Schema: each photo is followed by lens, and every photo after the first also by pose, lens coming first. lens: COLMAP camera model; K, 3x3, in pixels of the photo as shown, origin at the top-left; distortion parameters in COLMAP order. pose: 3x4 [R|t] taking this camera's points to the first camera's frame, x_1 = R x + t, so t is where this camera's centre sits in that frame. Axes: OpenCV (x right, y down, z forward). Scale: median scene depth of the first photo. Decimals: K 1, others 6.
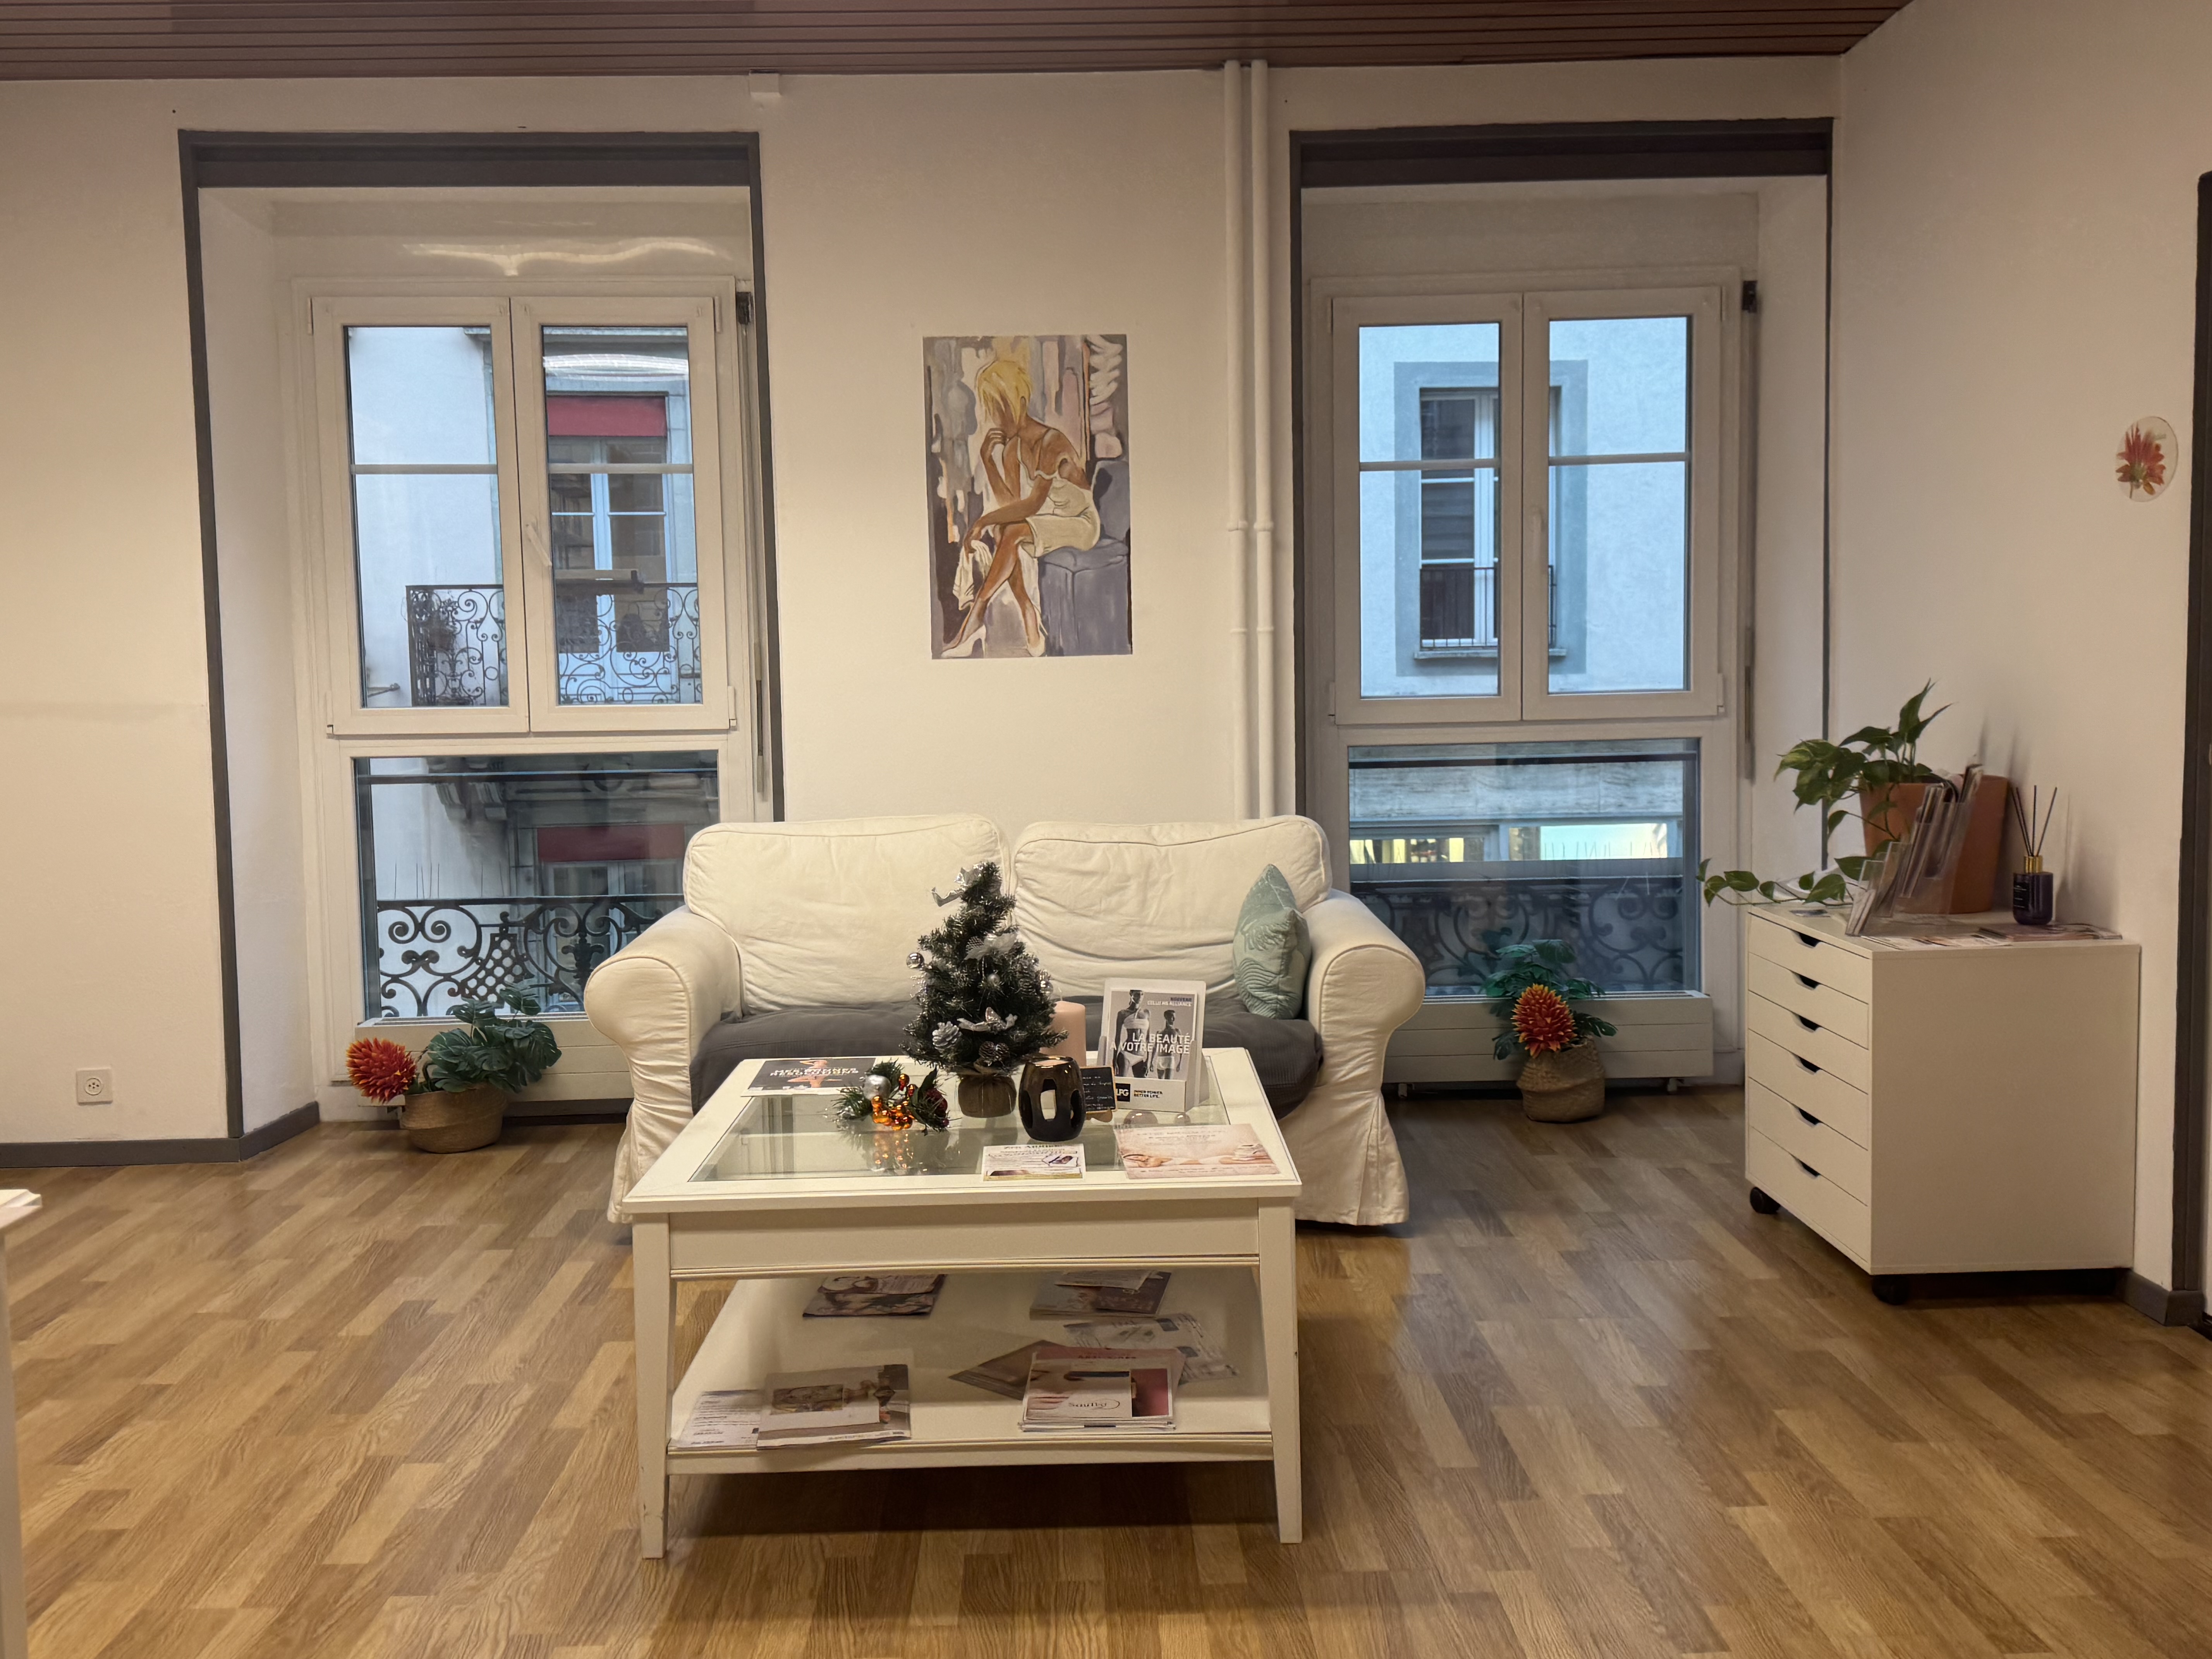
lens RADIAL K [[2069.2, 0, 1109.3], [0, 2069.2, 834.0], [0, 0, 1]] dist [0.111381, 0.000000]
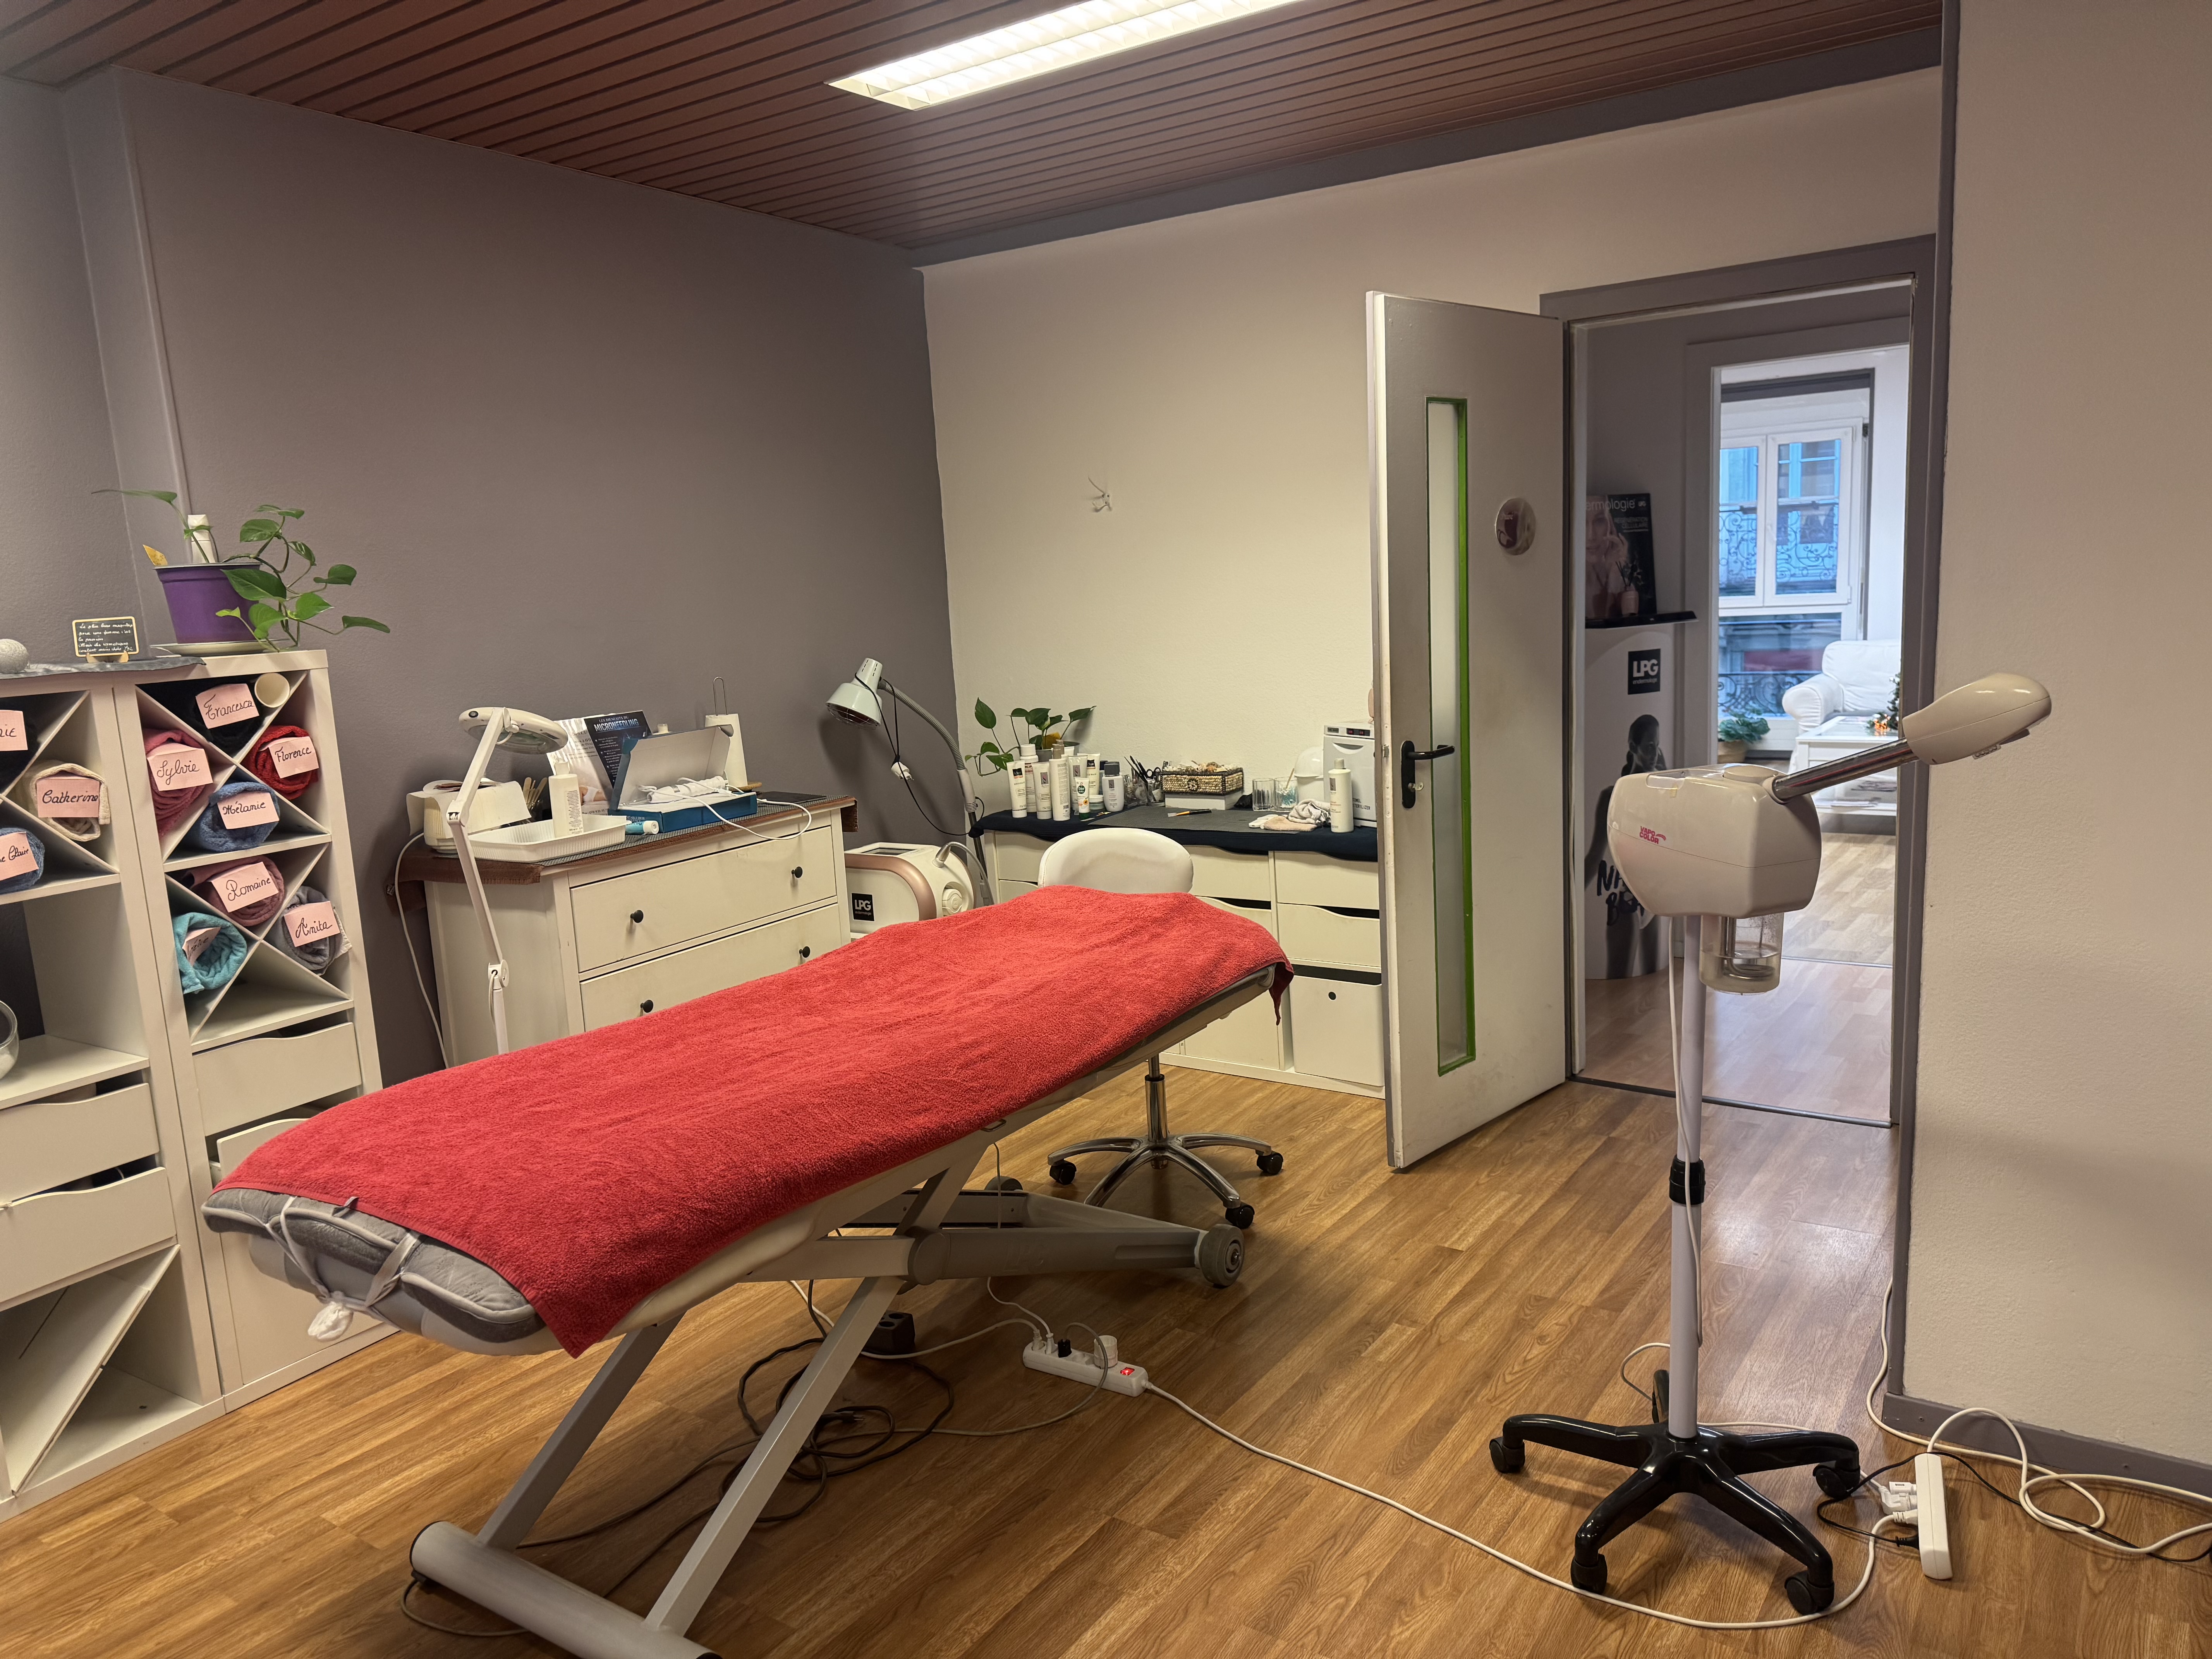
lens RADIAL K [[1571.2, 0, 1110.4], [0, 1571.2, 837.7], [0, 0, 1]] dist [0.002666, 0.001337]
pose [[0.803780, 0.075307, -0.590142, 0.235793], [-0.010017, 0.993529, 0.113139, 0.023845], [0.594843, -0.085027, 0.799332, -1.032905]]
